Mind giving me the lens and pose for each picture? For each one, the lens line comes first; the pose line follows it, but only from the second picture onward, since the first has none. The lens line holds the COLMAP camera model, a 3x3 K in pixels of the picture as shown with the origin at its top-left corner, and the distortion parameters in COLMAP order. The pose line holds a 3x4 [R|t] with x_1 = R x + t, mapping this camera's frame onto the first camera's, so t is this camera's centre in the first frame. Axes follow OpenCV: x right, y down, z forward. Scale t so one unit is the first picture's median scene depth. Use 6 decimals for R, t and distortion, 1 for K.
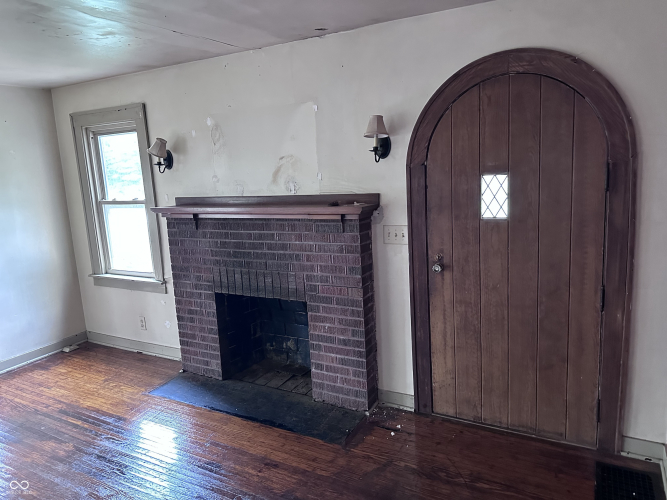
lens RADIAL K [[475.5, 0, 346.4], [0, 475.5, 246.5], [0, 0, 1]] dist [0.063688, -0.078940]
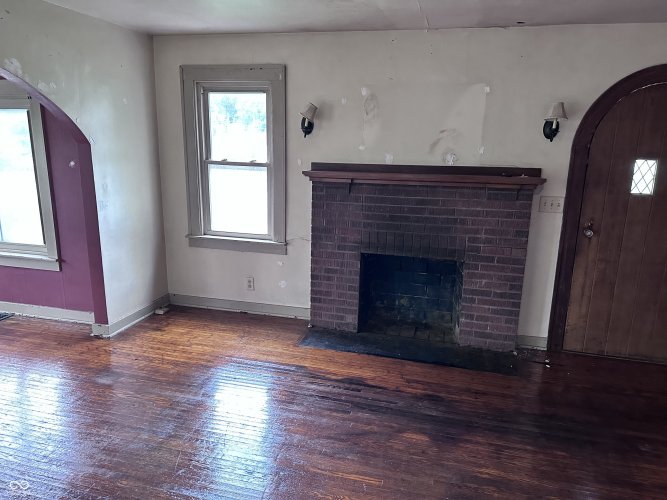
lens RADIAL K [[475.5, 0, 327.4], [0, 475.5, 255.9], [0, 0, 1]] dist [0.063688, -0.078940]
pose [[0.965347, 0.014166, 0.260583, -0.635412], [-0.030717, 0.997752, 0.059555, 0.041696], [-0.259154, -0.065496, 0.963613, -0.021601]]
